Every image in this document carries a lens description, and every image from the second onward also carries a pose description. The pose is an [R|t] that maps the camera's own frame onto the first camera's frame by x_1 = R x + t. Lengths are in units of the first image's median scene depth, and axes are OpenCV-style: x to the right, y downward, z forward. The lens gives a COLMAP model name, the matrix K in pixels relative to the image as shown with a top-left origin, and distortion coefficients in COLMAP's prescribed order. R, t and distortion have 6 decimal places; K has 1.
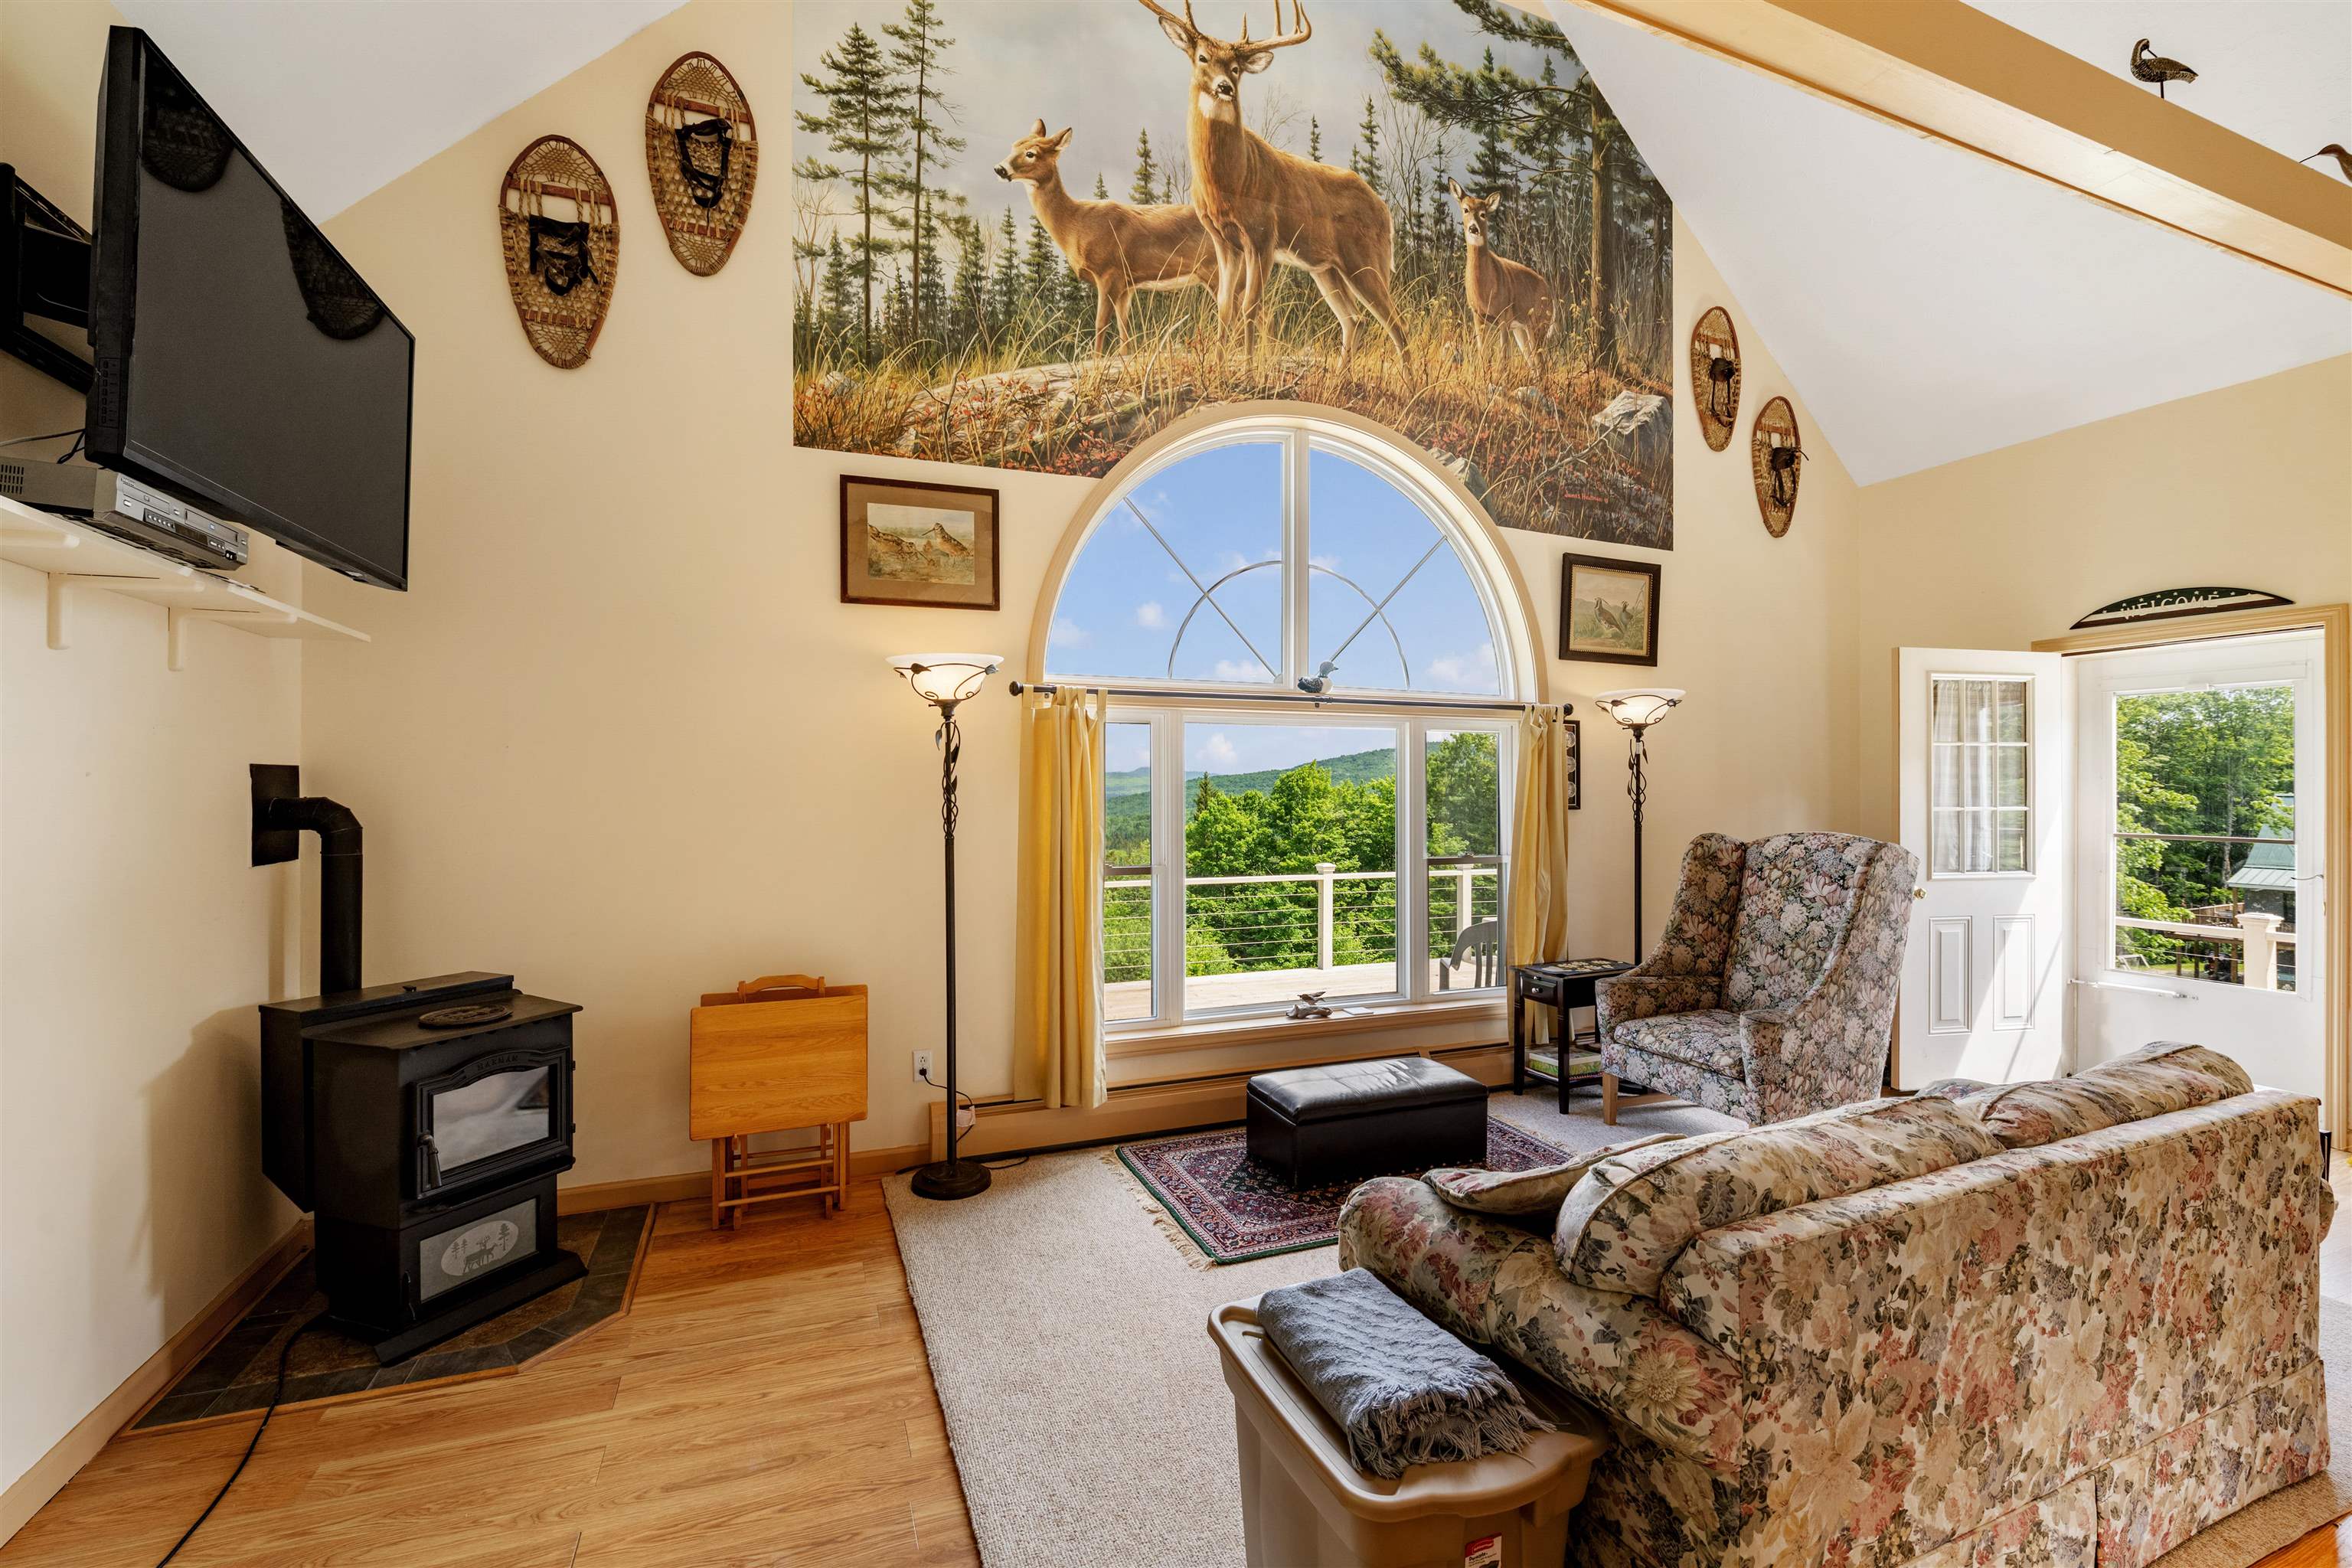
lens RADIAL K [[1000.6, 0, 1170.7], [0, 1000.6, 779.8], [0, 0, 1]] dist [-0.009615, -0.001068]
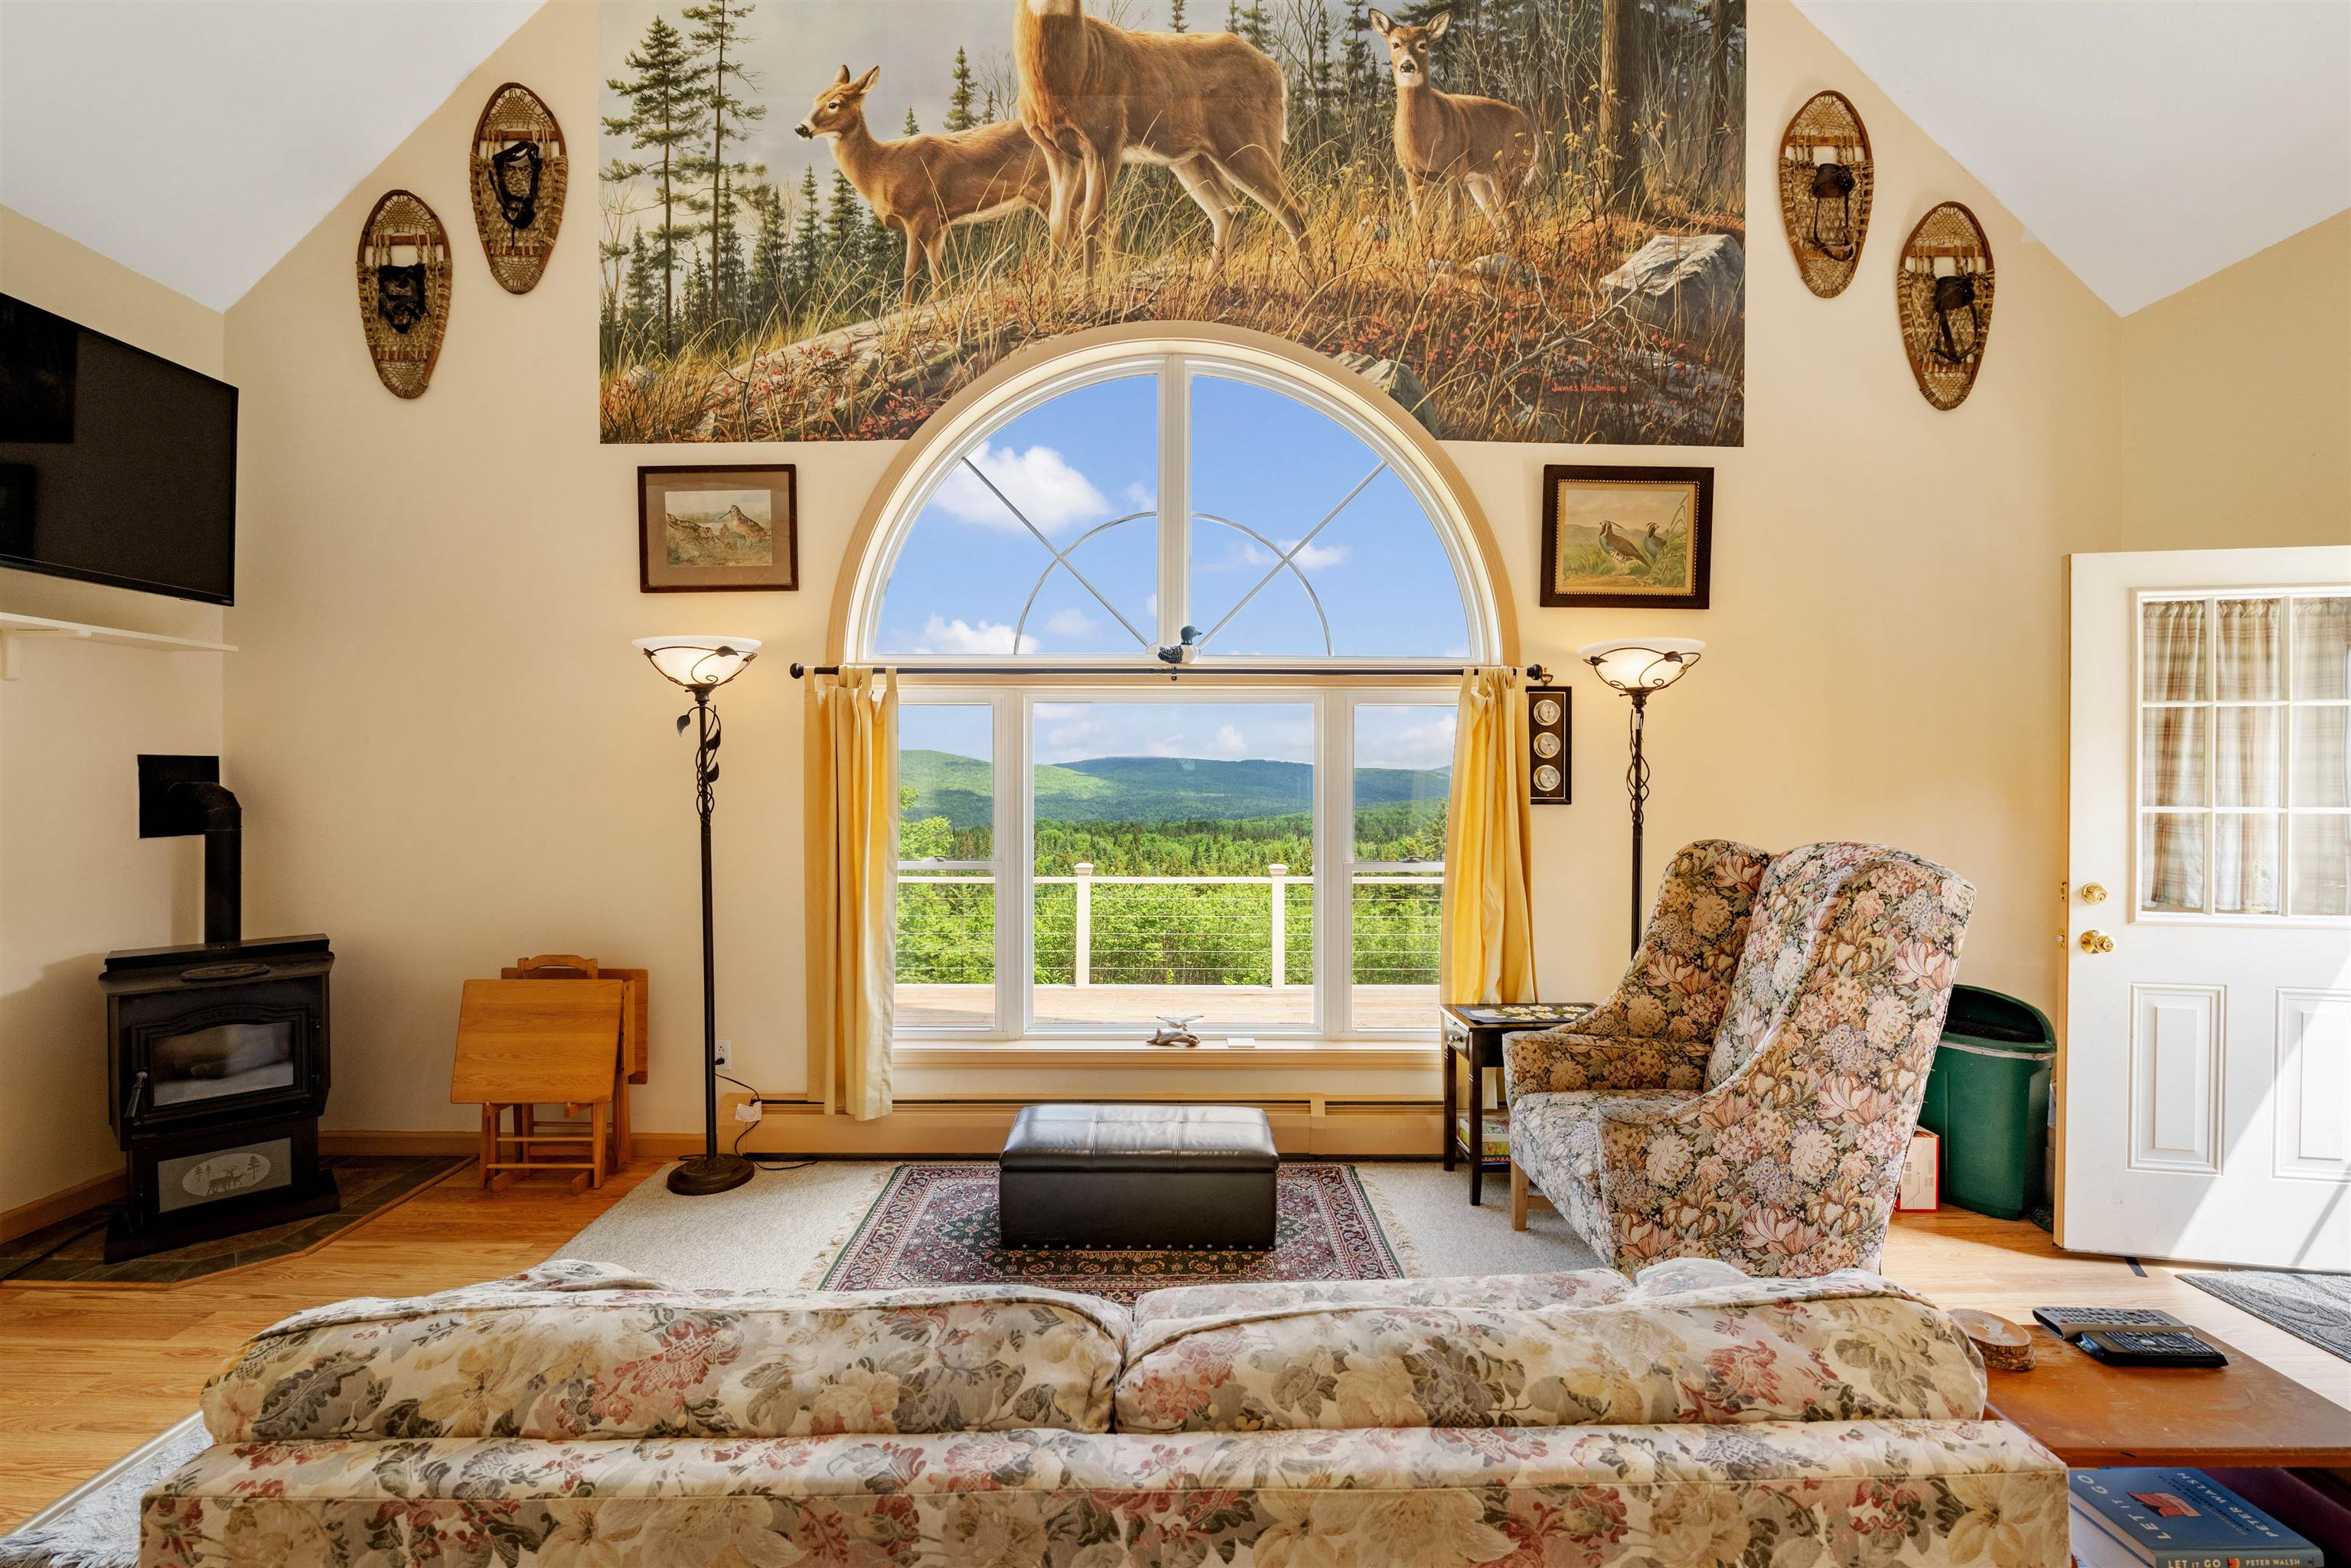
lens RADIAL K [[1000.2, 0, 1164.8], [0, 1000.2, 779.2], [0, 0, 1]] dist [-0.009615, -0.001068]
pose [[0.929847, 0.001547, -0.367942, 0.514911], [0.001892, 0.999958, 0.008984, 0.004381], [0.367941, -0.009050, 0.929805, 0.239351]]
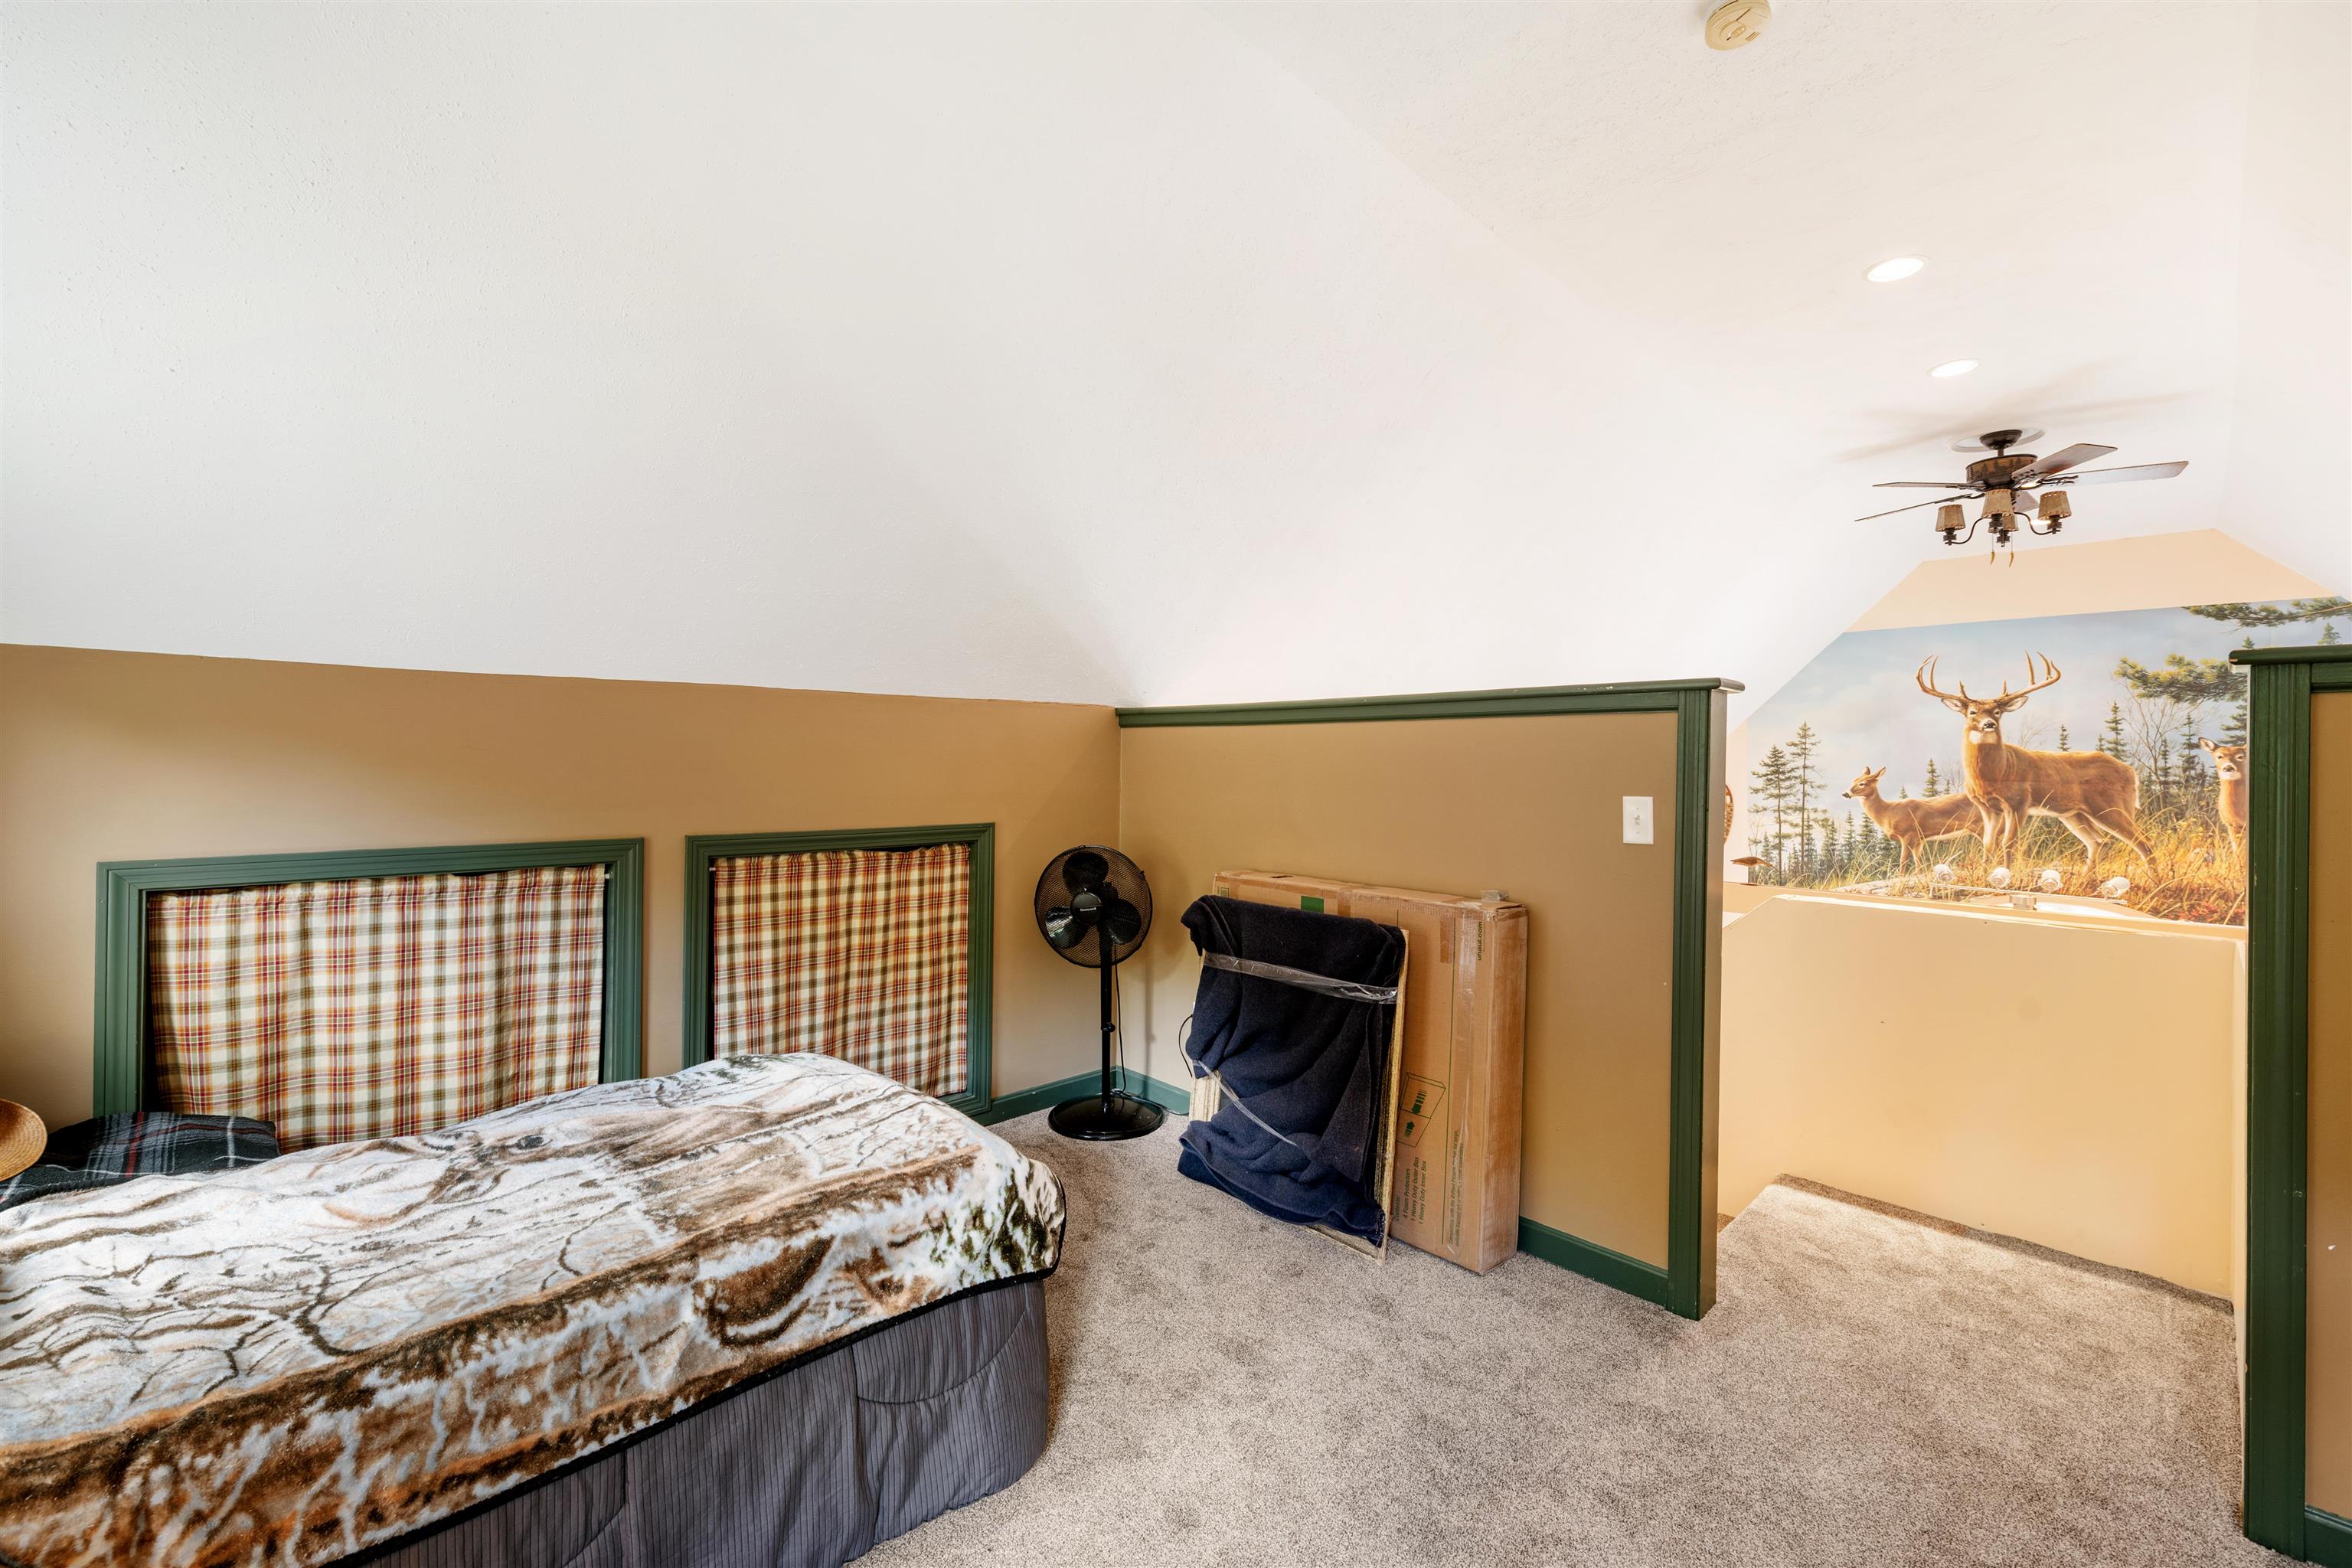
lens RADIAL K [[956.9, 0, 1177.1], [0, 956.9, 748.1], [0, 0, 1]] dist [-0.006130, -0.001218]
pose [[0.368533, -0.012936, -0.929525, 1.279925], [-0.001754, 0.999892, -0.014611, -0.693354], [0.929613, 0.007015, 0.368470, -1.188914]]
